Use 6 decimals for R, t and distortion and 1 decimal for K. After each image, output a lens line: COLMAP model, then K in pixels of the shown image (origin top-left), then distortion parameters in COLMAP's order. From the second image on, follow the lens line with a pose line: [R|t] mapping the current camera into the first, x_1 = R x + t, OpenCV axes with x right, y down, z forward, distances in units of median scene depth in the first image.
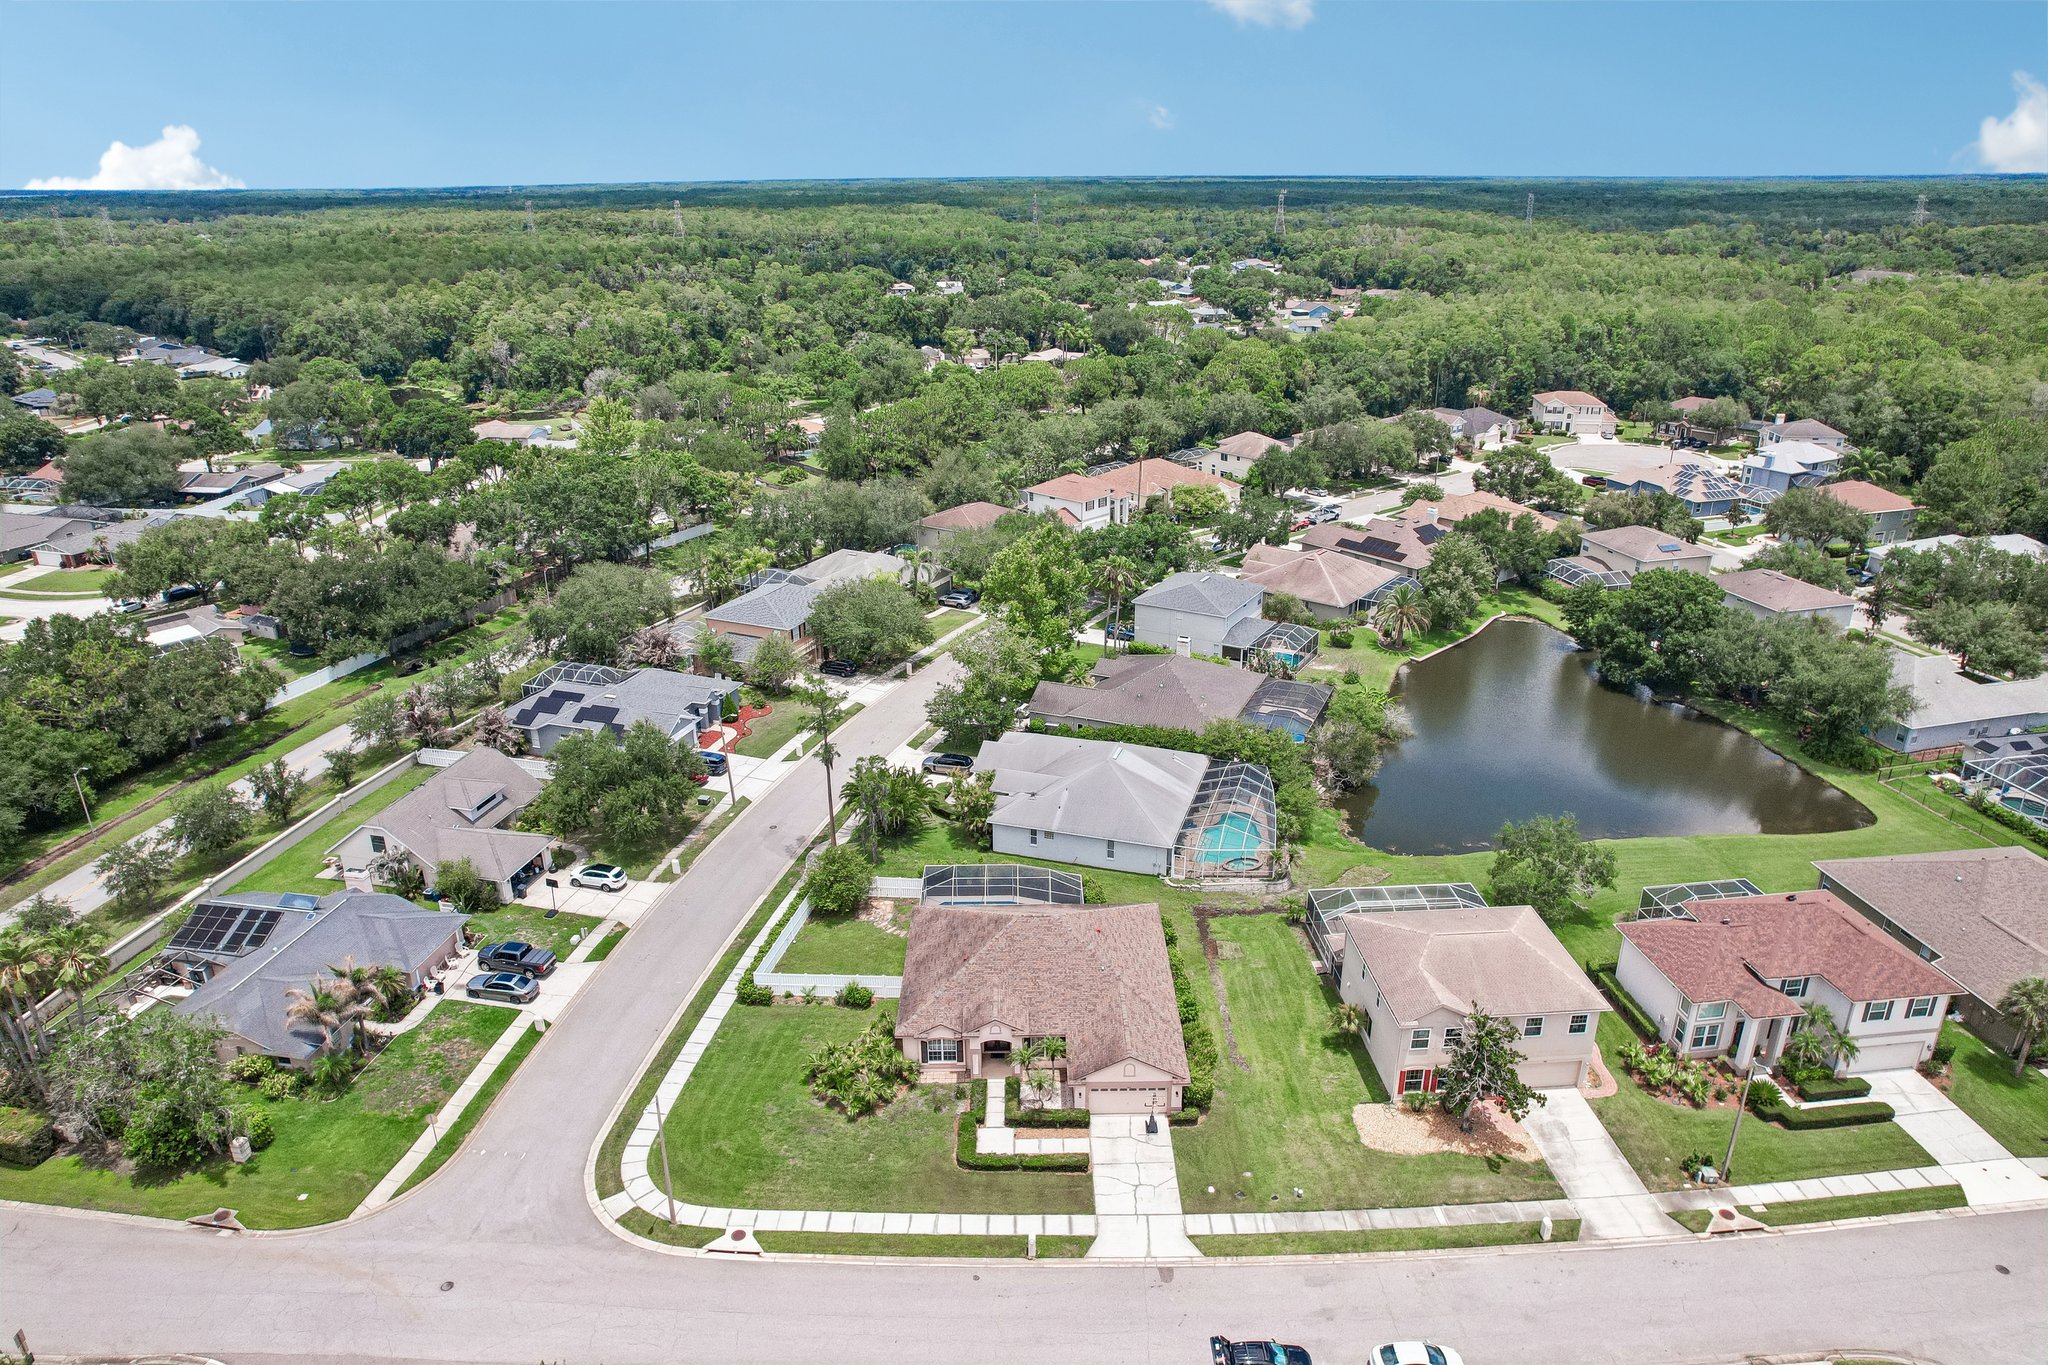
lens RADIAL K [[1311.7, 0, 1024.5], [0, 1311.7, 689.0], [0, 0, 1]] dist [-0.074124, 0.068835]
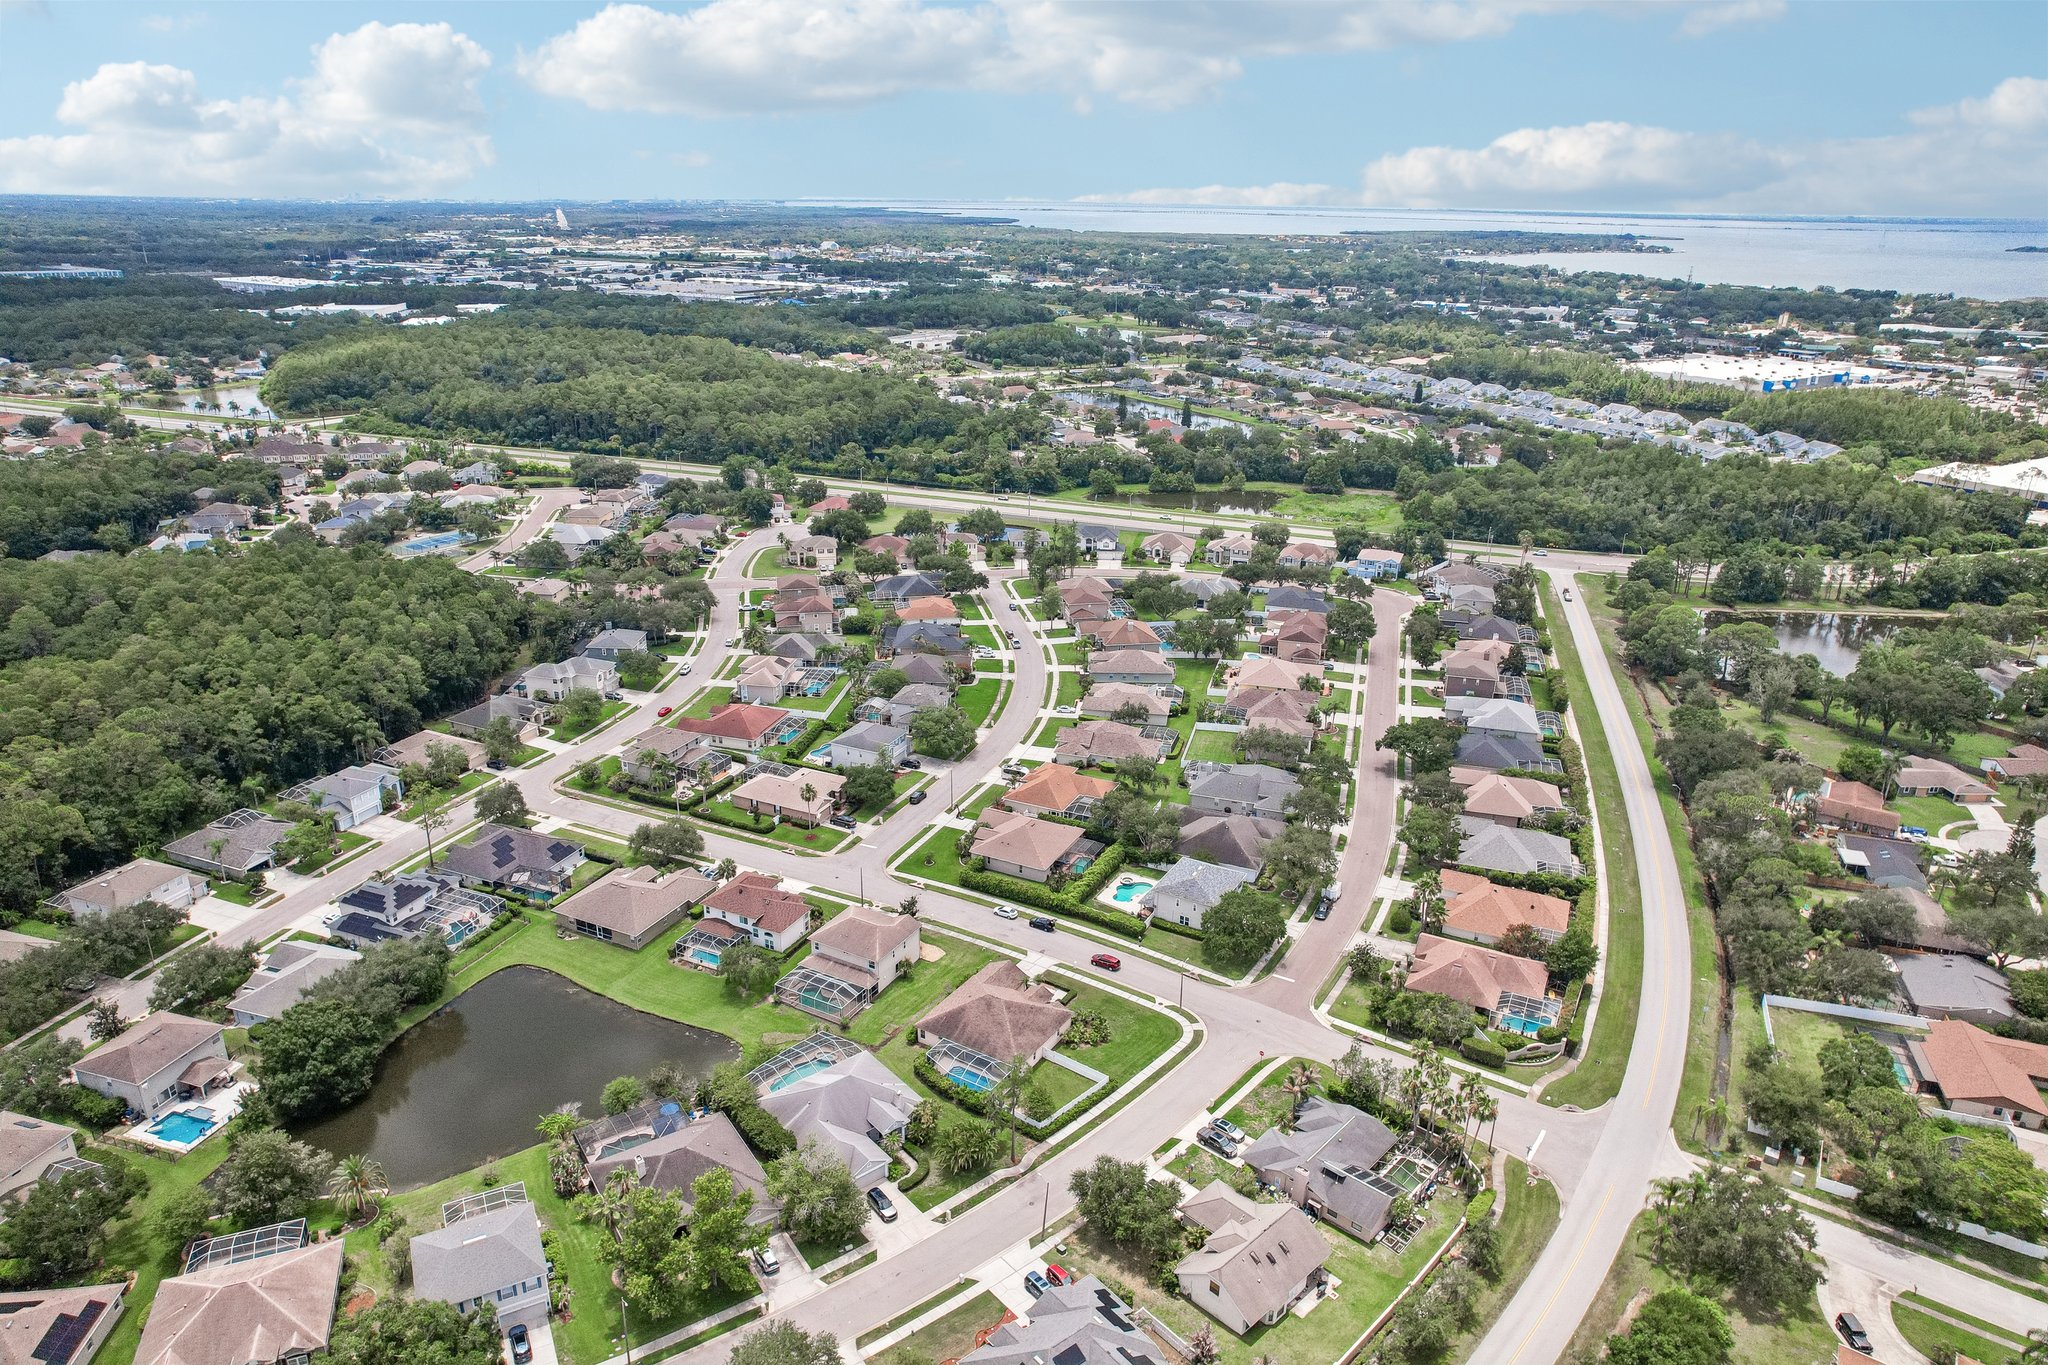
lens RADIAL K [[1290.5, 0, 1027.2], [0, 1290.5, 730.2], [0, 0, 1]] dist [-0.064092, 0.052216]
pose [[-0.843386, -0.208934, 0.495022, -0.958172], [0.193502, 0.741375, 0.642588, -1.450735], [-0.501256, 0.637737, -0.584836, 1.860989]]
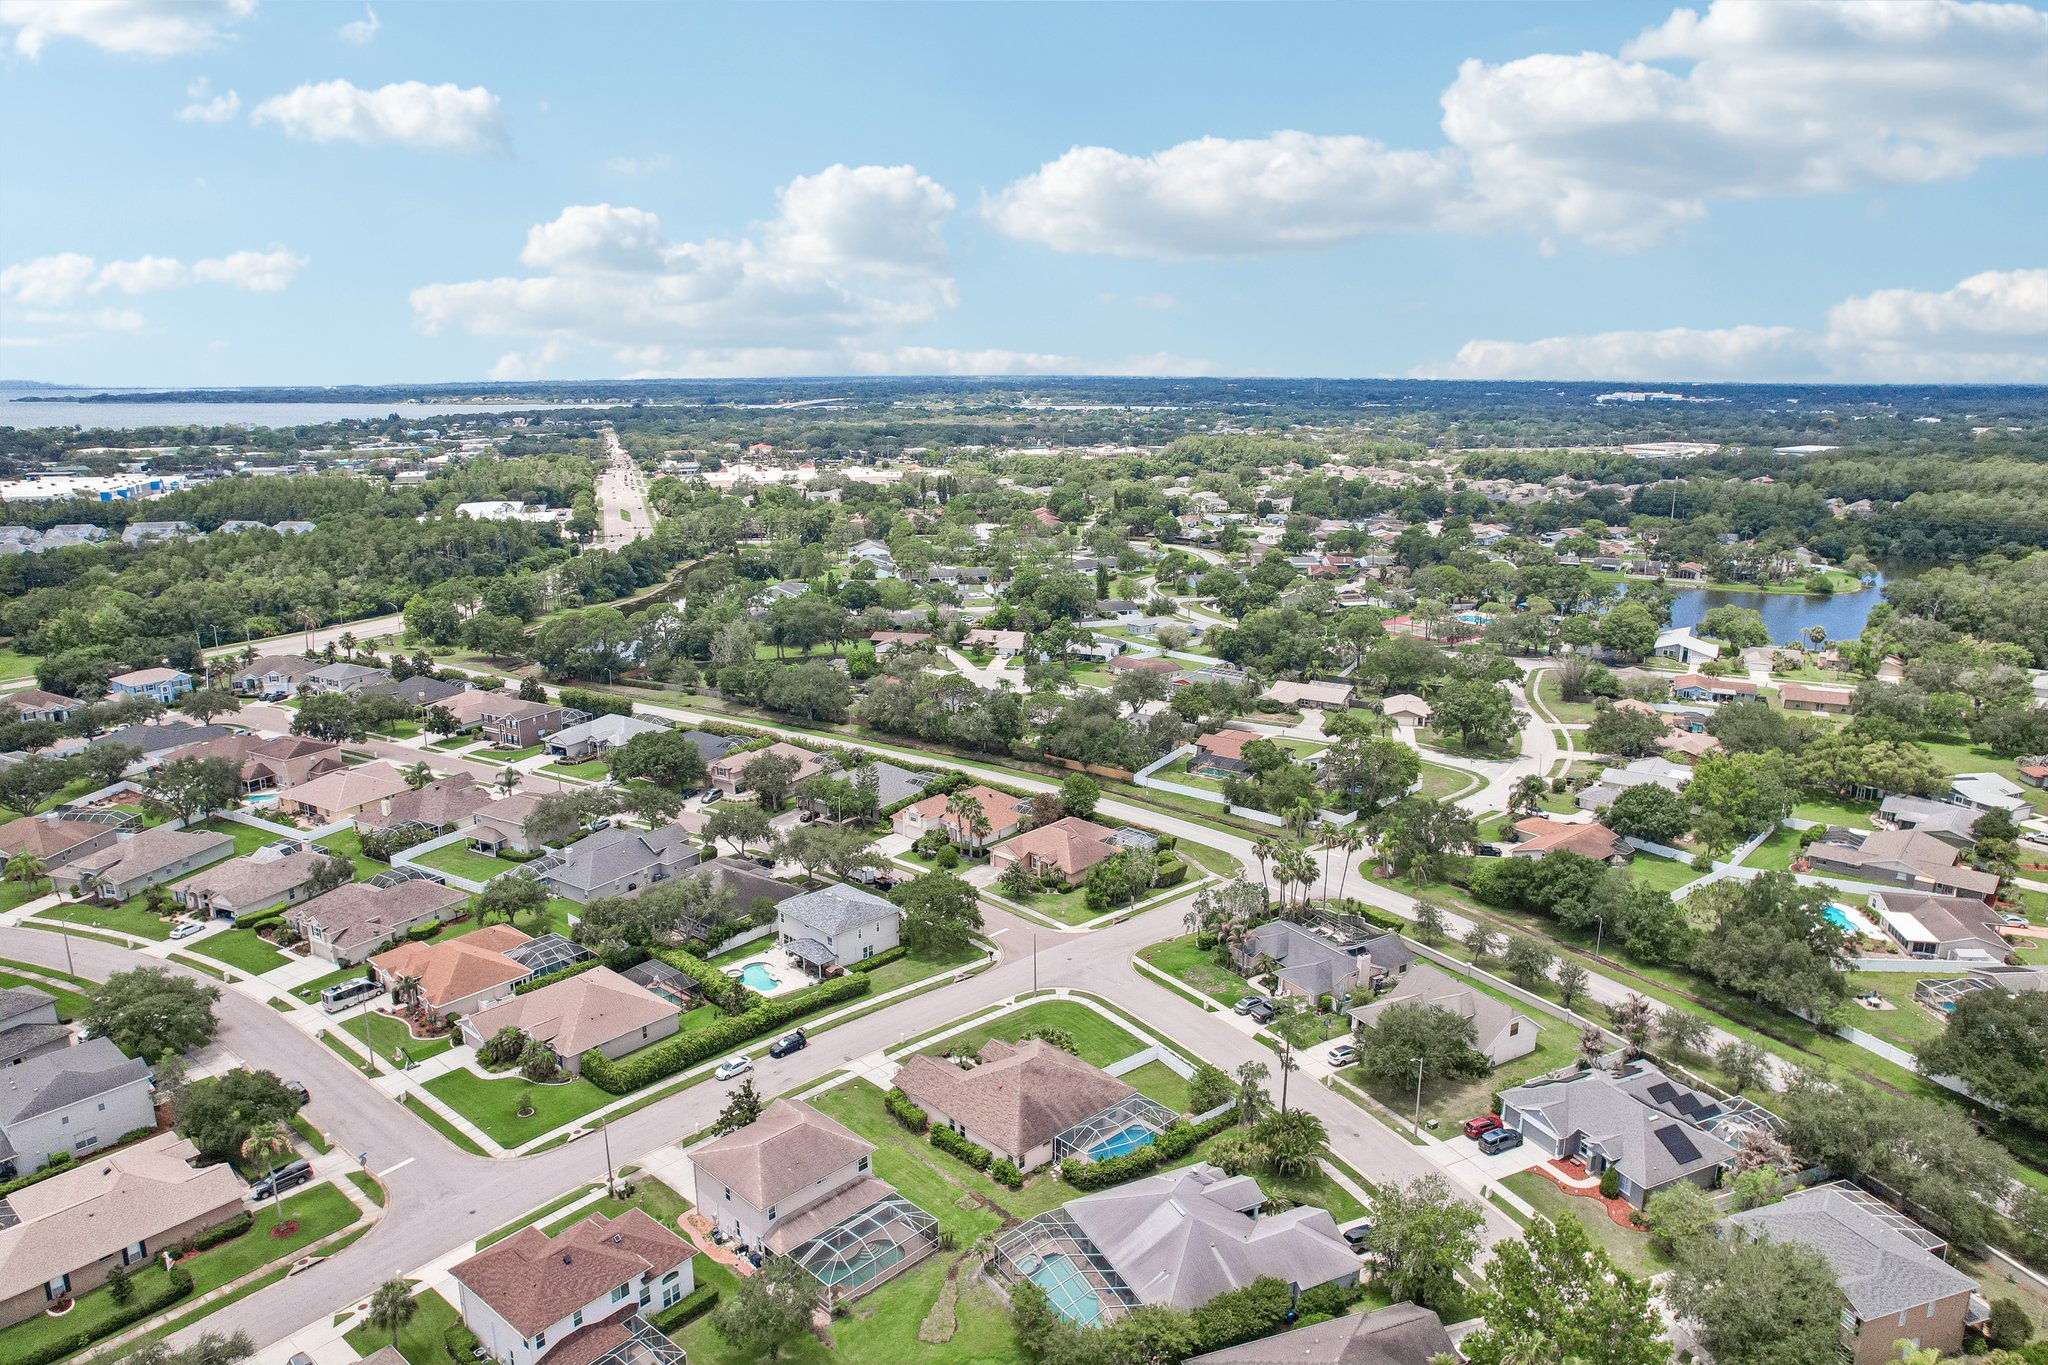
lens RADIAL K [[1311.7, 0, 1024.5], [0, 1311.7, 689.0], [0, 0, 1]] dist [-0.074124, 0.068835]
pose [[-0.733816, 0.169138, -0.657956, 0.935389], [-0.244503, 0.837854, 0.488076, -0.932271], [0.633824, 0.519030, -0.573477, 1.603449]]
